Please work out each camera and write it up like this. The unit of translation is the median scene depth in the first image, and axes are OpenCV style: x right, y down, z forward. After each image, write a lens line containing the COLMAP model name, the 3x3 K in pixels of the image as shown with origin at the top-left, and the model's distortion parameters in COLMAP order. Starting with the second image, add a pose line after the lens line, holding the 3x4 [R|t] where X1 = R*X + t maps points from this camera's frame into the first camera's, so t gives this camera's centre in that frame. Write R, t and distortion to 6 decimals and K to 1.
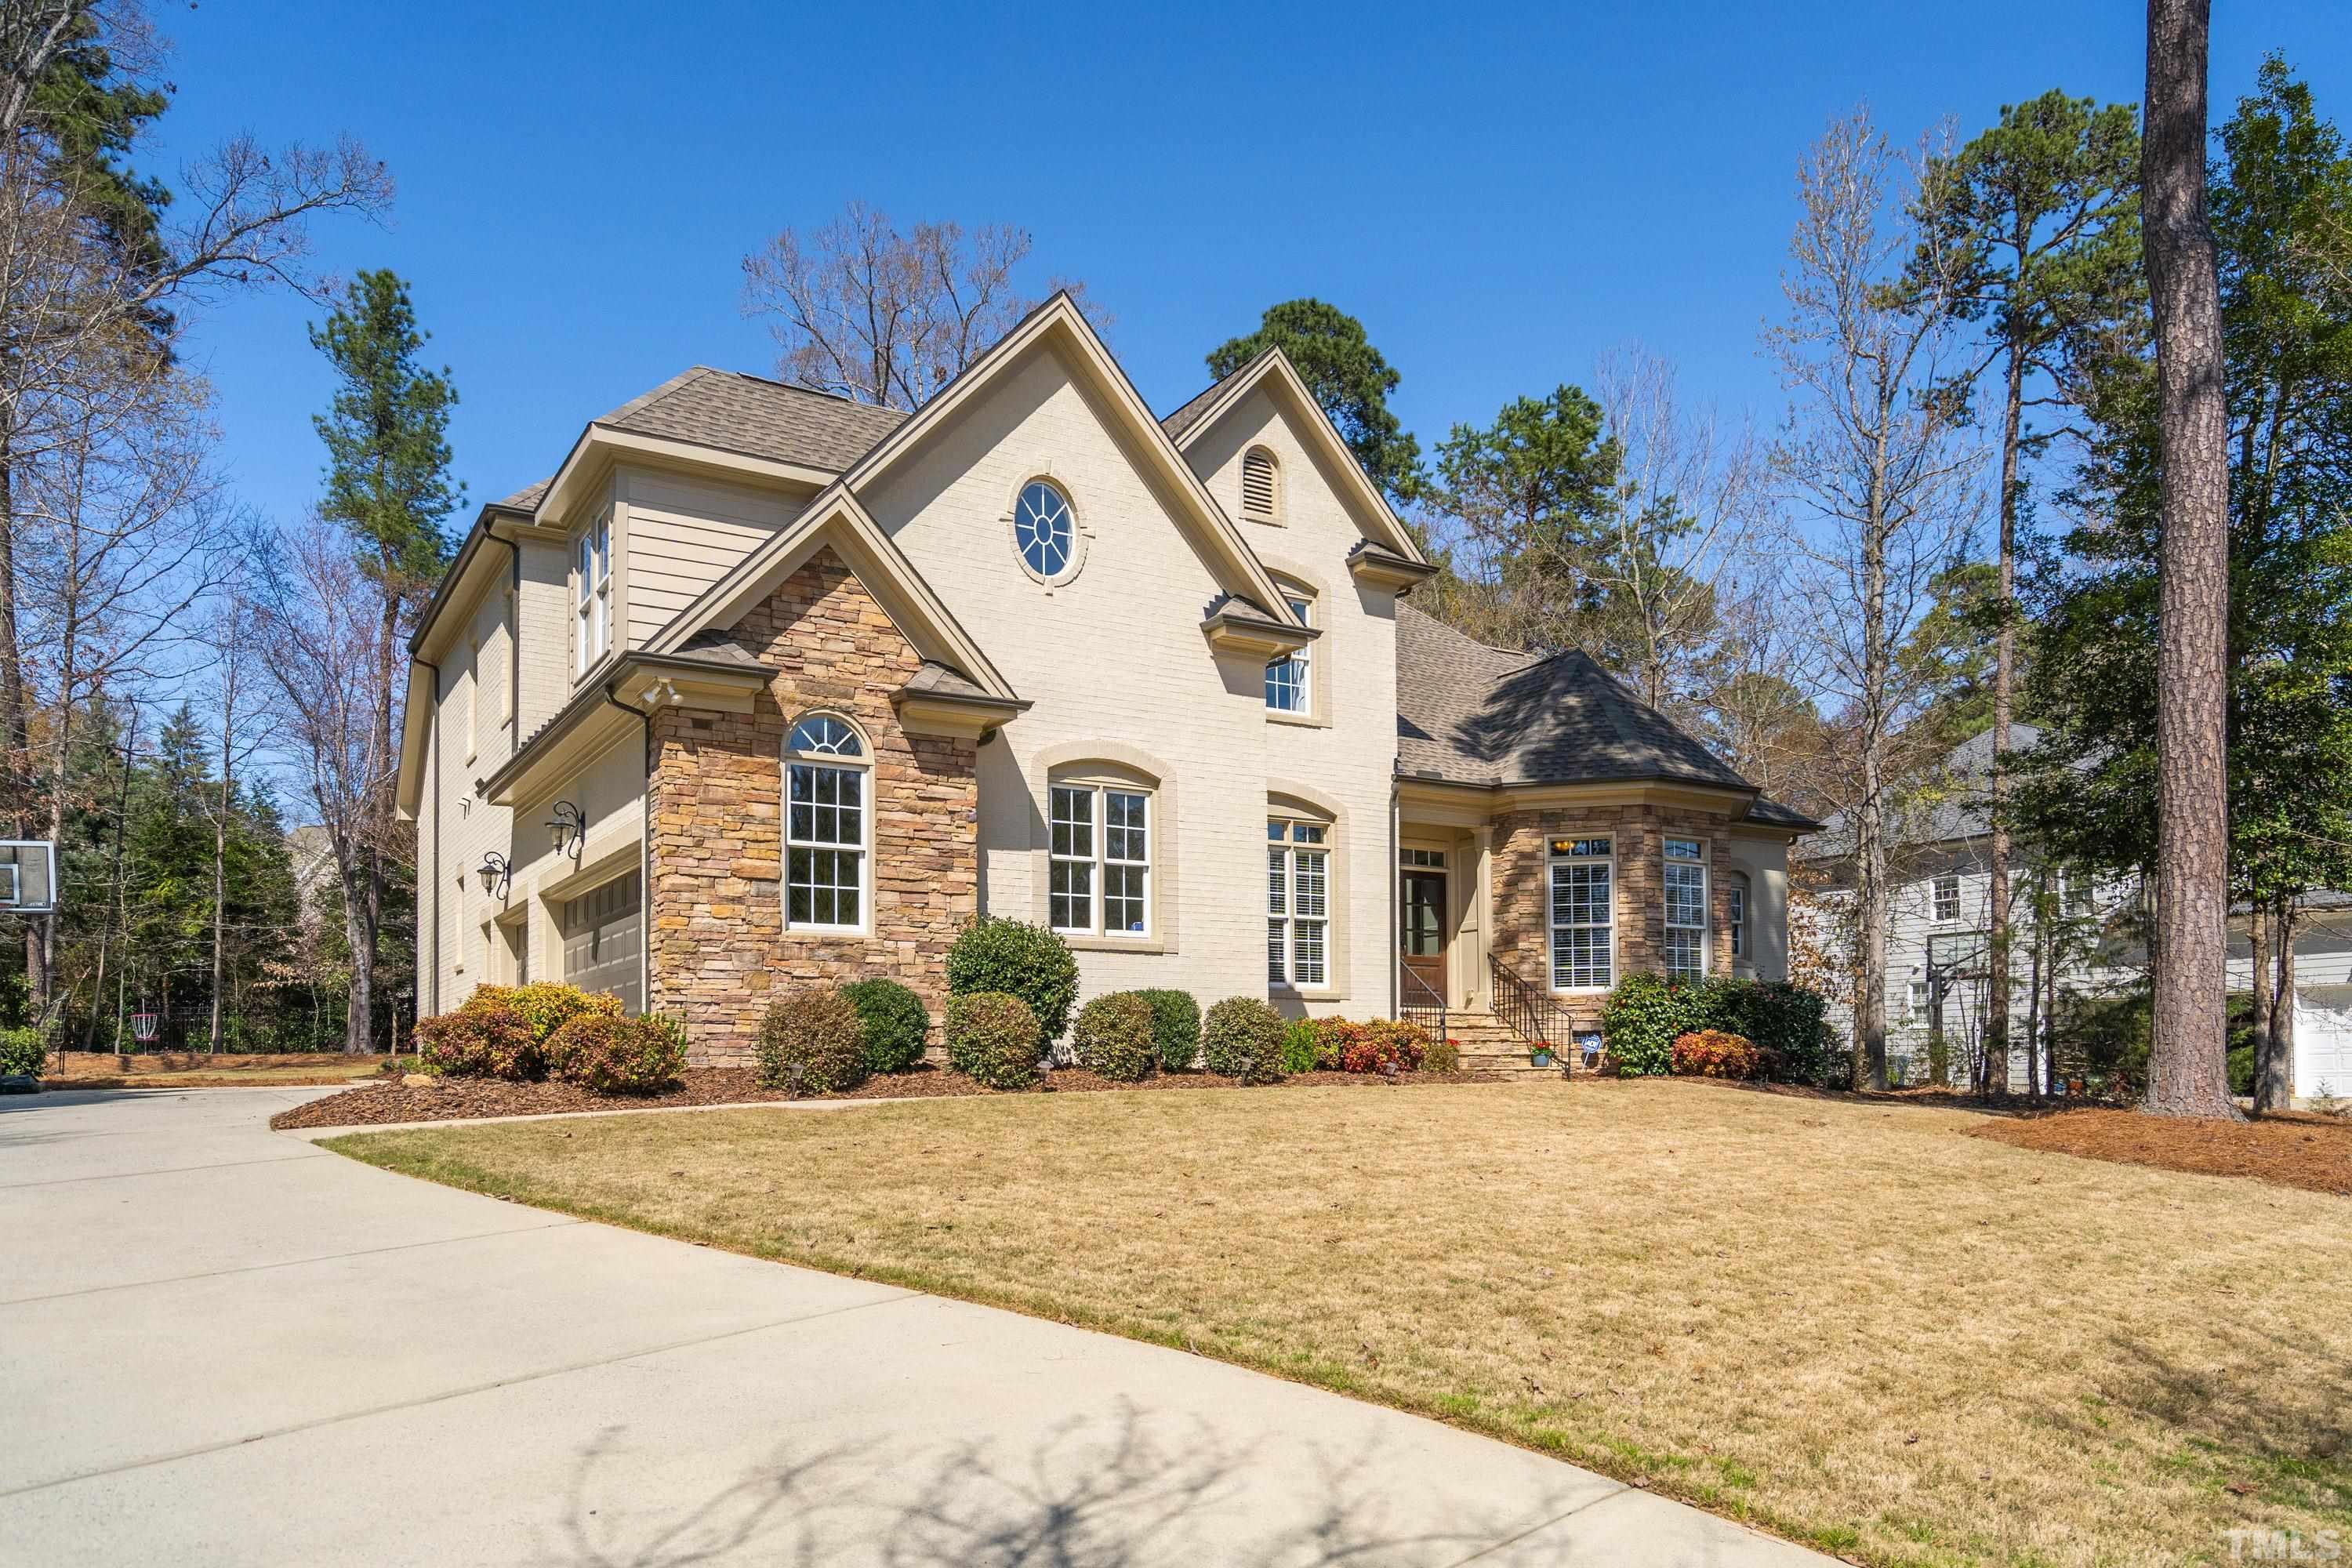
lens RADIAL K [[1750.6, 0, 1233.6], [0, 1750.6, 971.9], [0, 0, 1]] dist [0.001602, -0.001493]
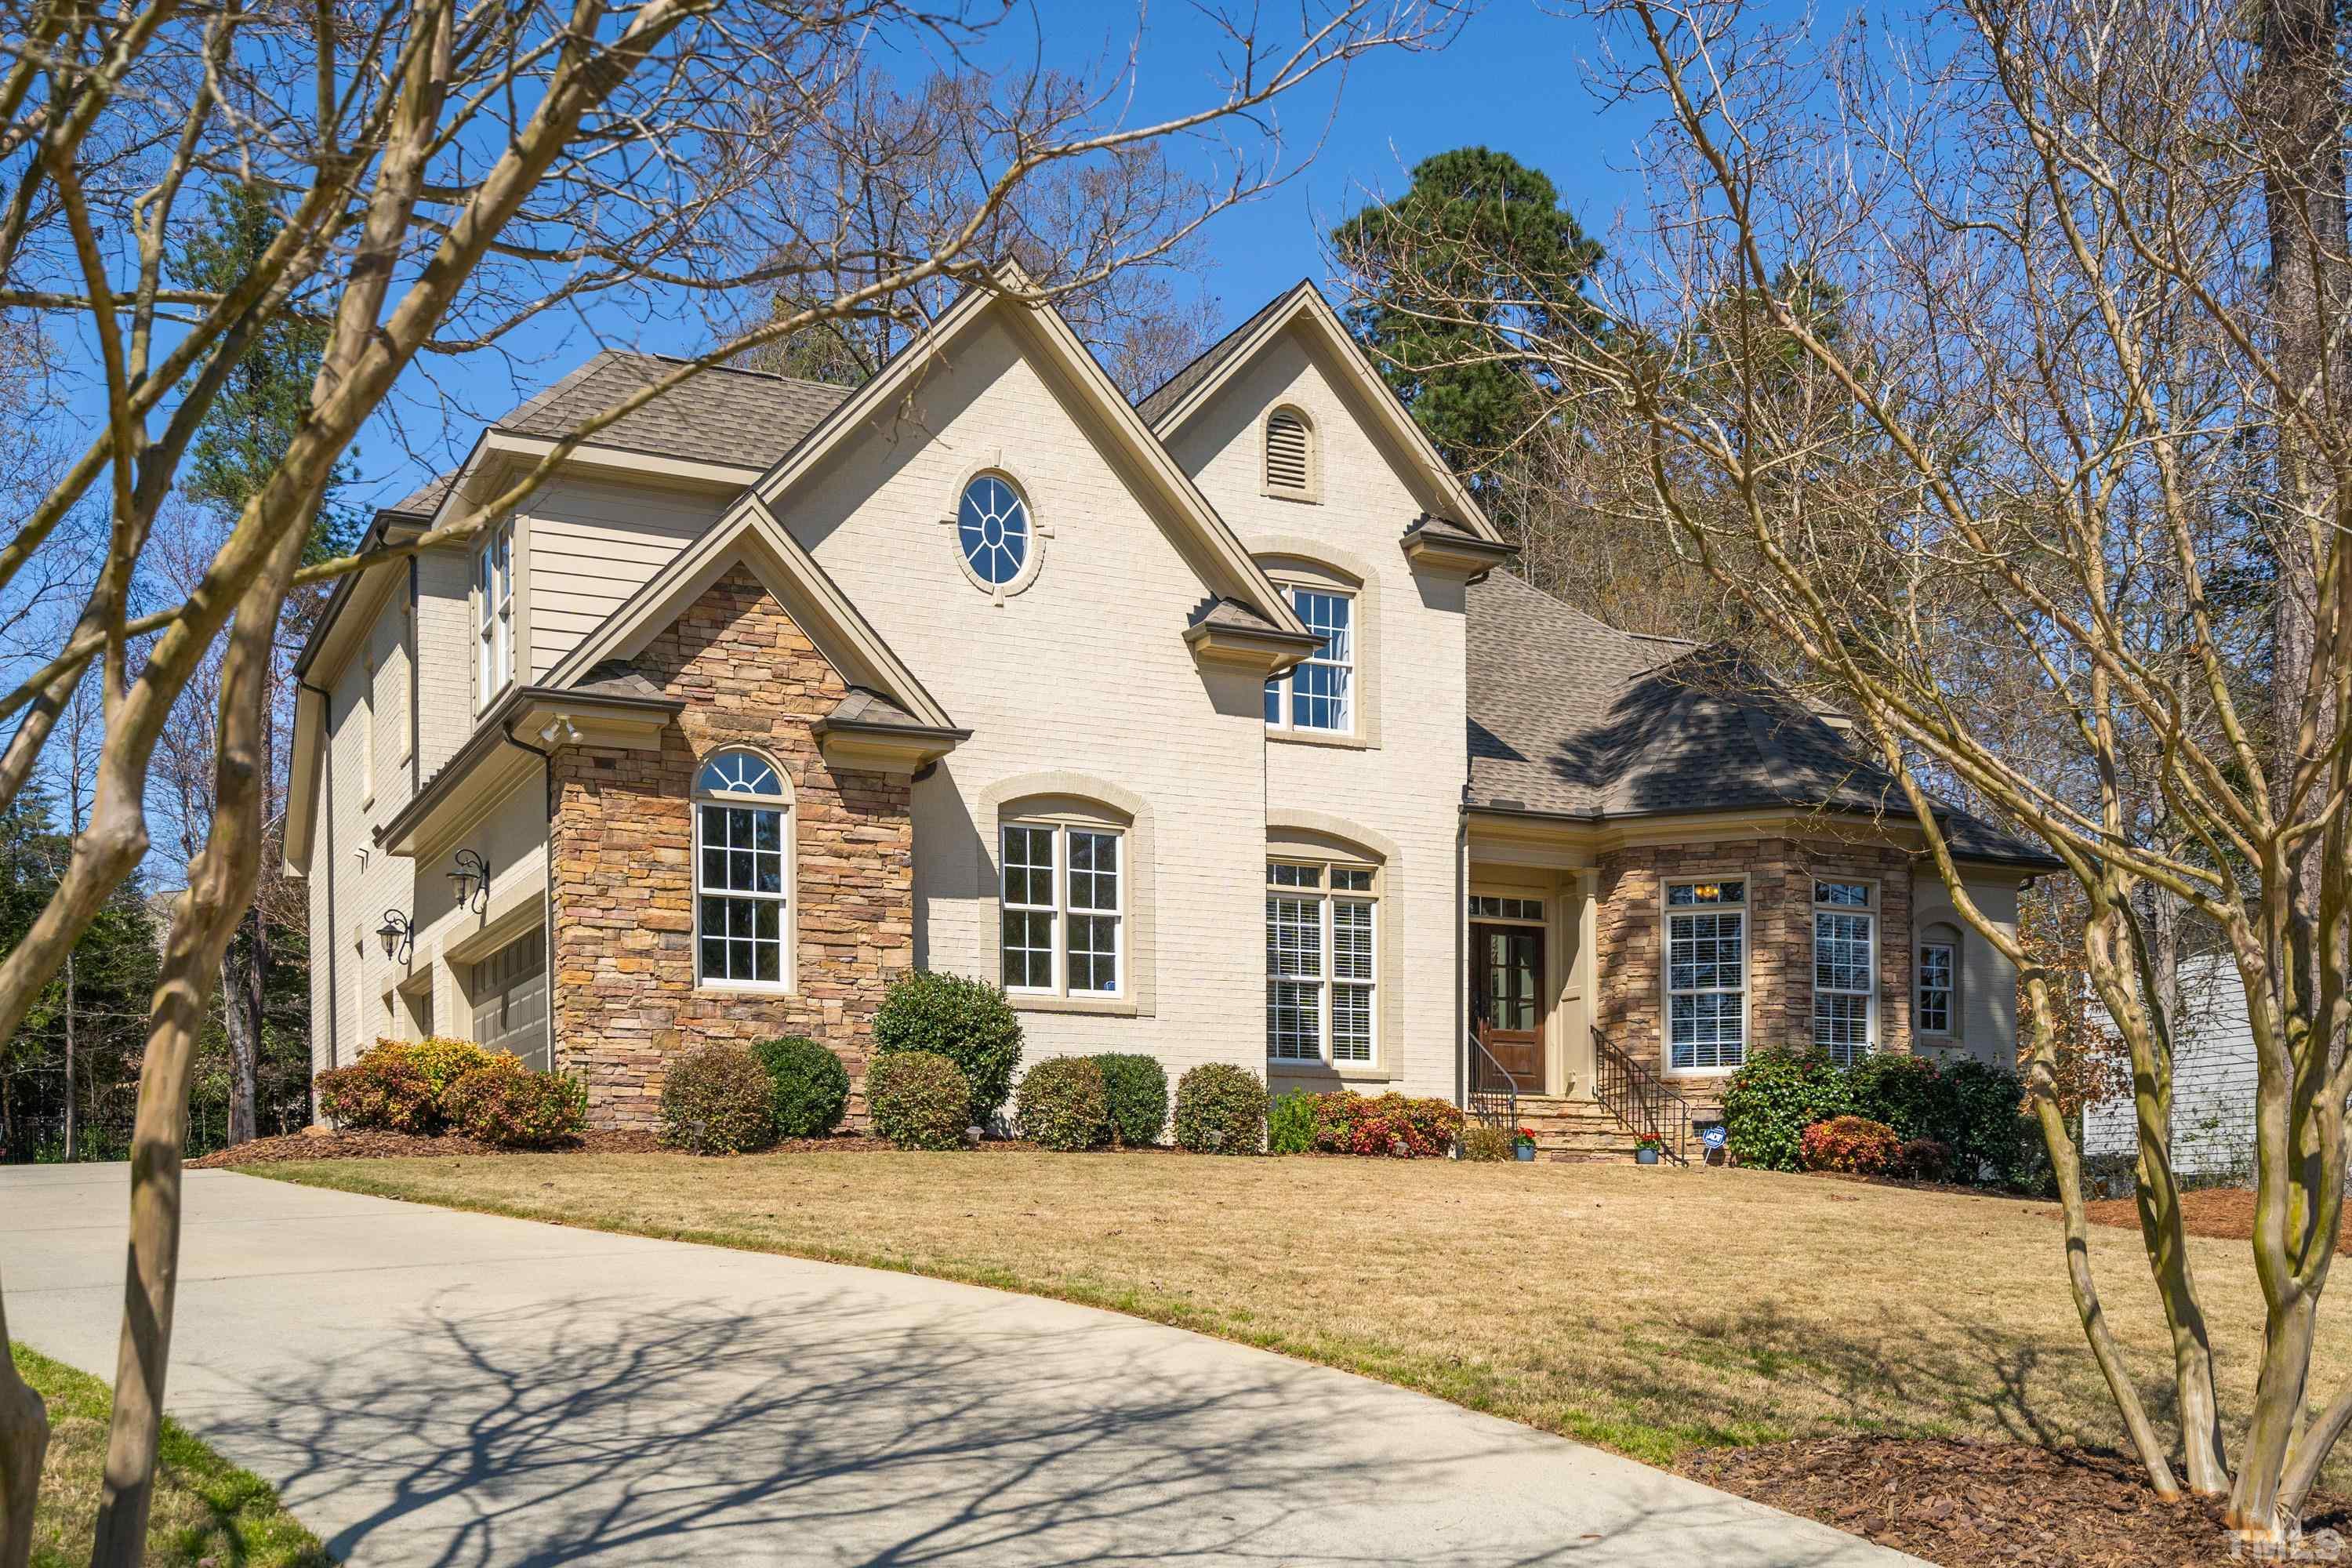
lens RADIAL K [[2643.6, 0, 1271.0], [0, 2643.6, 1219.6], [0, 0, 1]] dist [-0.005812, 0.000000]
pose [[0.996223, -0.000109, -0.086833, 0.142200], [0.003866, 0.999063, 0.043101, 0.034524], [0.086747, -0.043274, 0.995290, -0.312636]]
